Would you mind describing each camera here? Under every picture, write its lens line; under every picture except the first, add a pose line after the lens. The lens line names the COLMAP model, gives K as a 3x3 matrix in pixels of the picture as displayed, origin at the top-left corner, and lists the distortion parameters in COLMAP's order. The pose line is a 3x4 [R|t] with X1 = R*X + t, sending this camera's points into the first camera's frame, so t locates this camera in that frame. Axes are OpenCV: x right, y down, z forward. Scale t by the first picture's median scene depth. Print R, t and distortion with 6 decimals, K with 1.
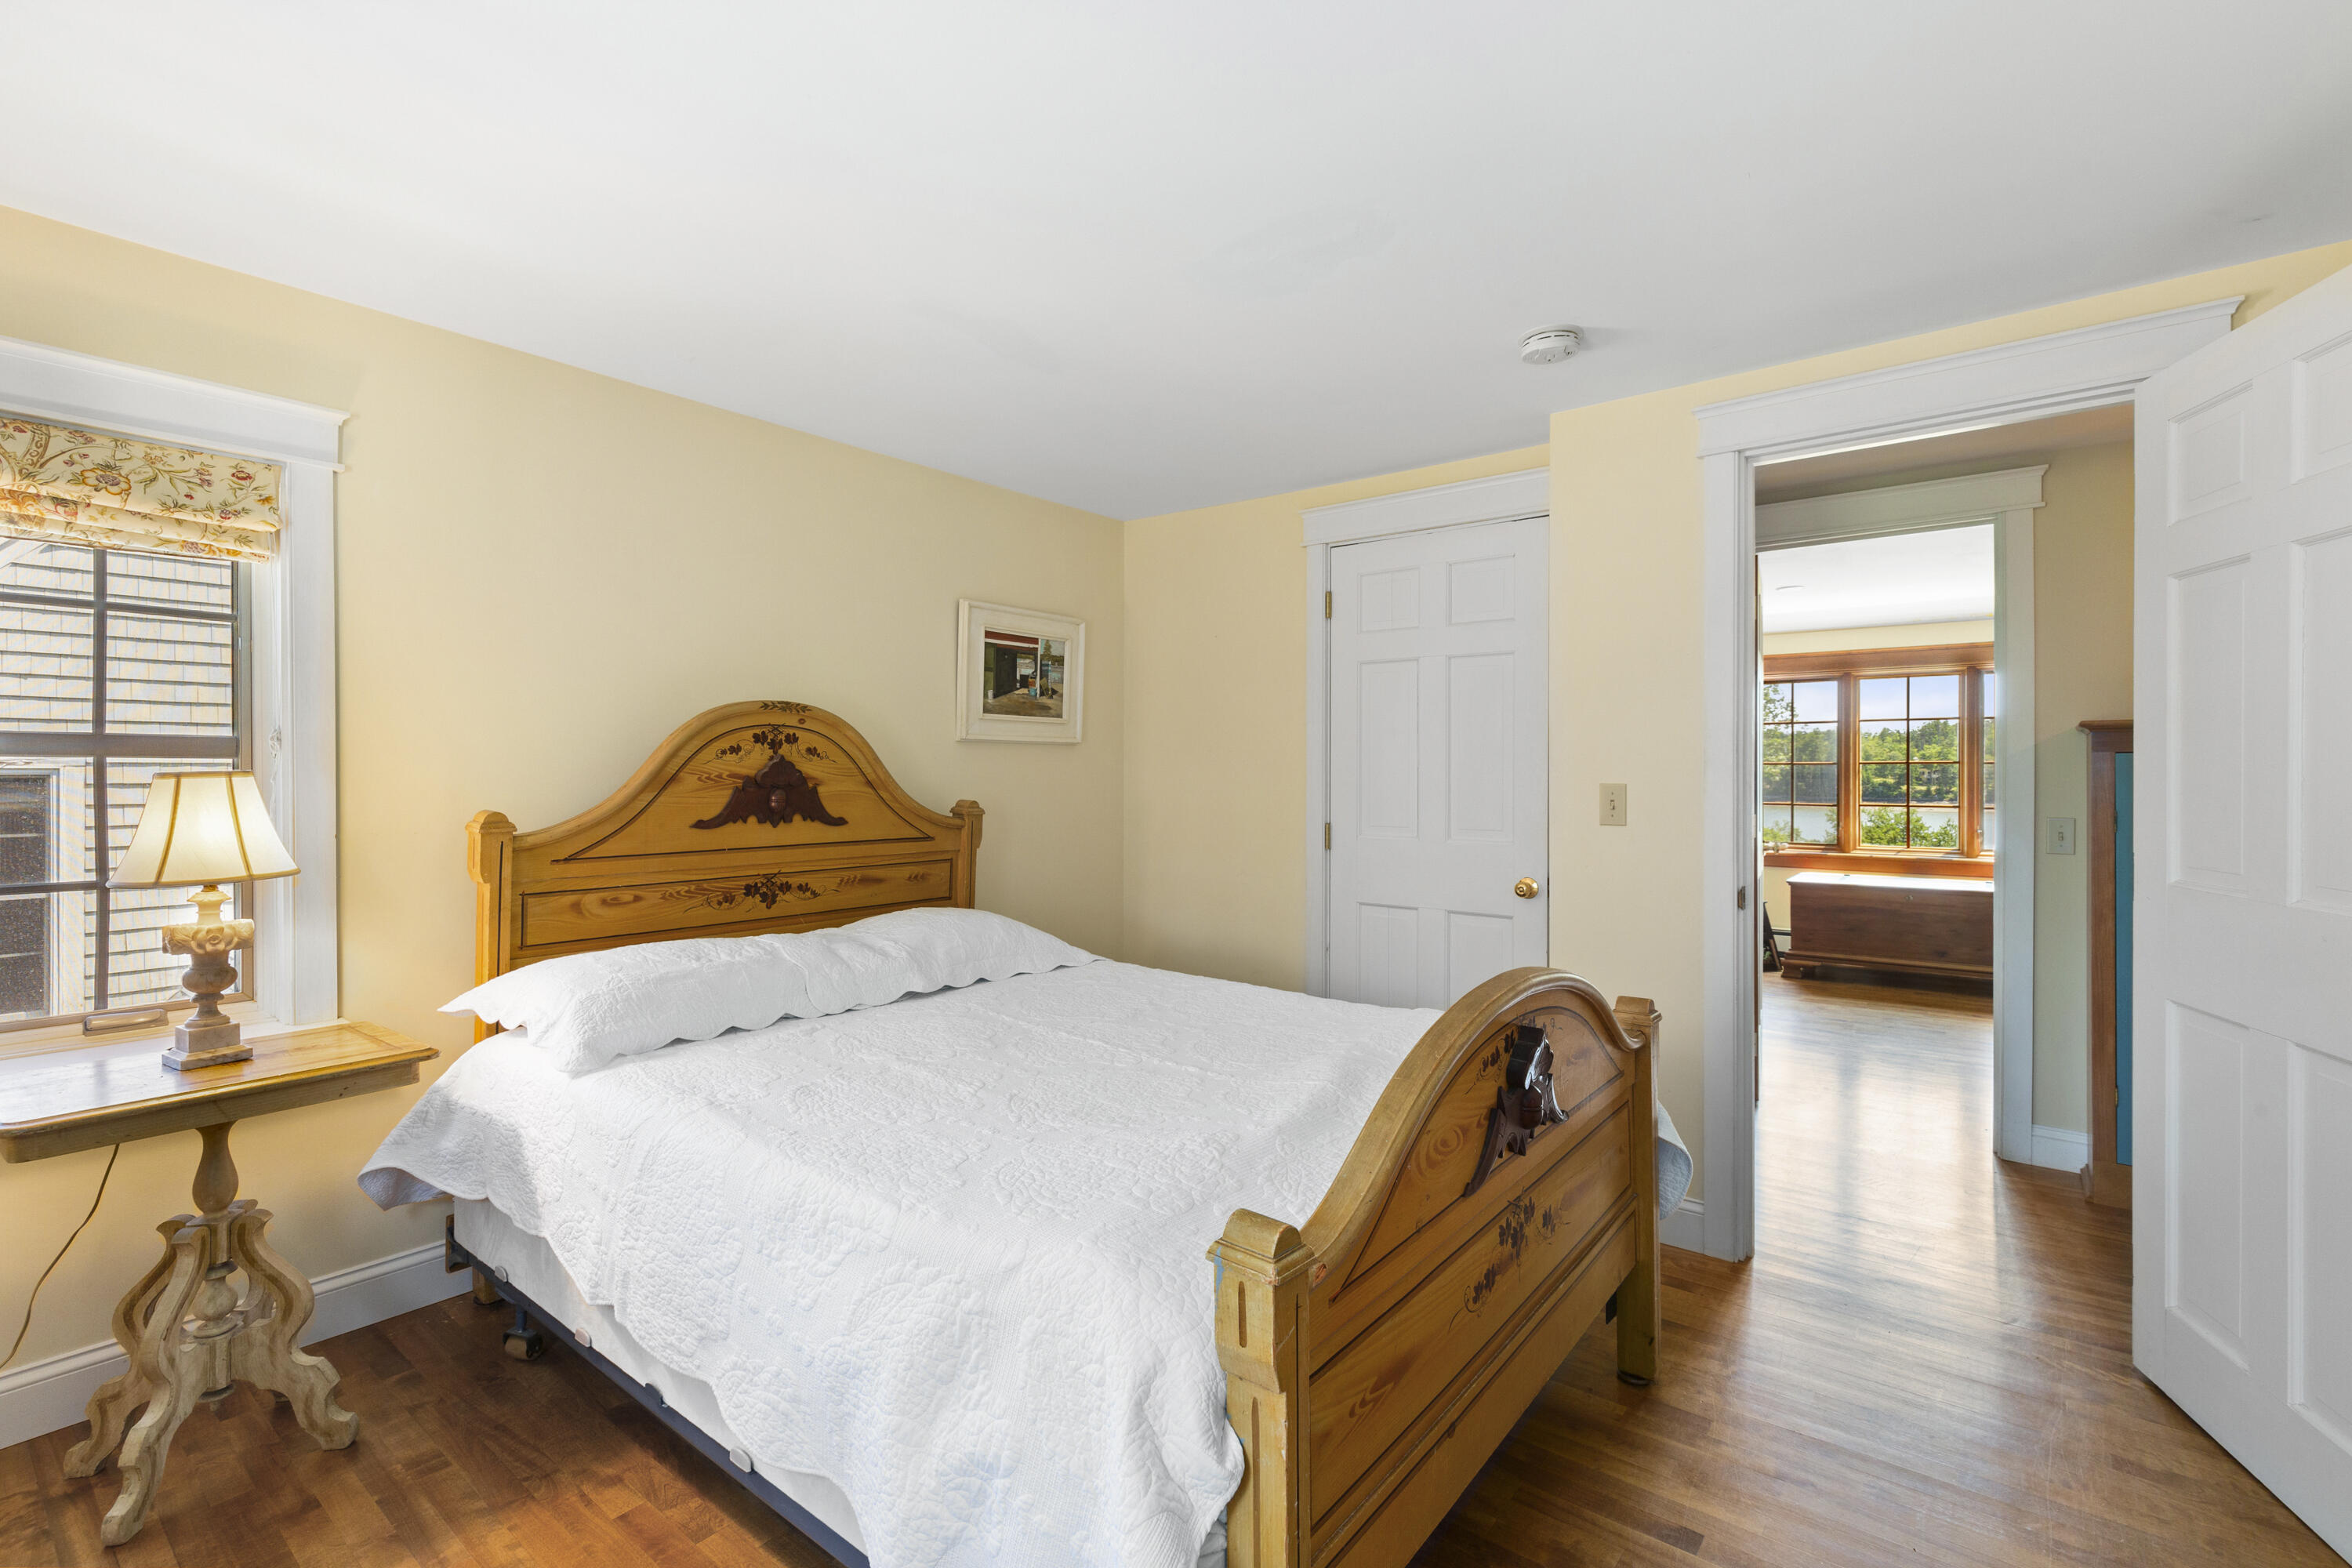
lens RADIAL K [[1066.5, 0, 1167.8], [0, 1066.5, 776.9], [0, 0, 1]] dist [0.003203, -0.001237]
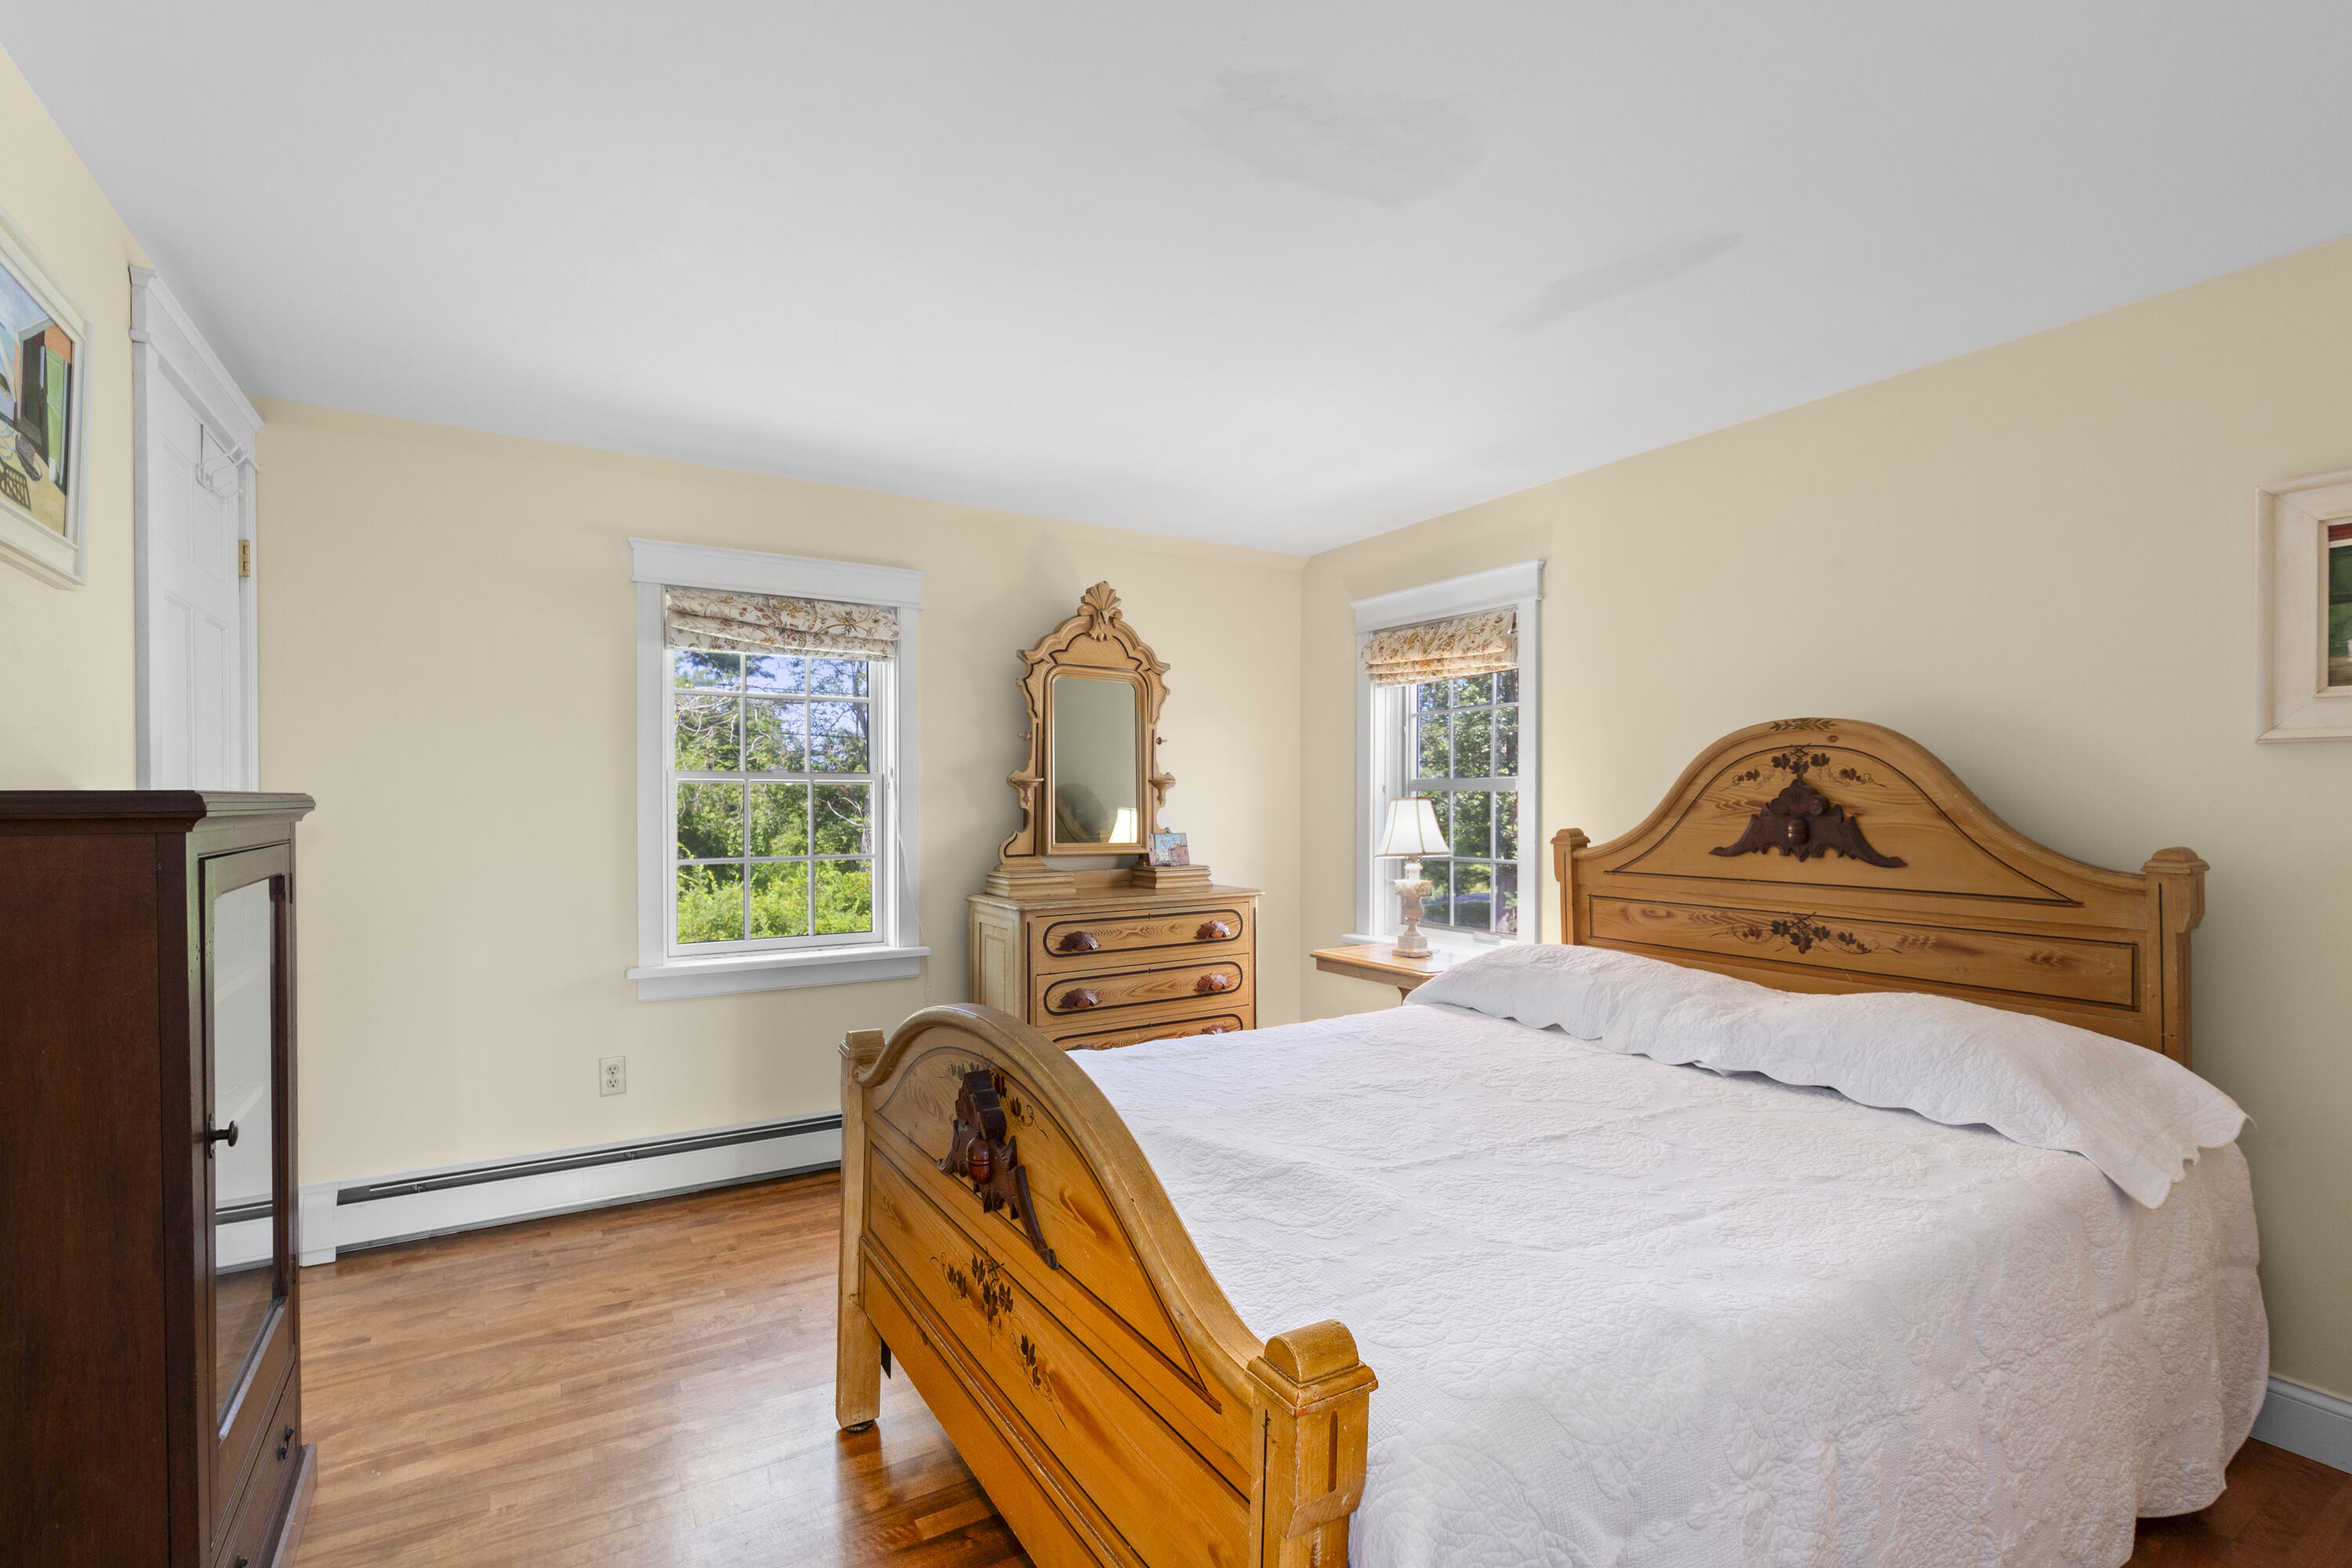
lens RADIAL K [[1066.5, 0, 1169.4], [0, 1066.5, 793.6], [0, 0, 1]] dist [0.003203, -0.001237]
pose [[-0.355892, -0.001883, -0.934525, 0.646678], [-0.001958, 0.999997, -0.001269, -0.007020], [0.934525, 0.001378, -0.355895, 0.831970]]
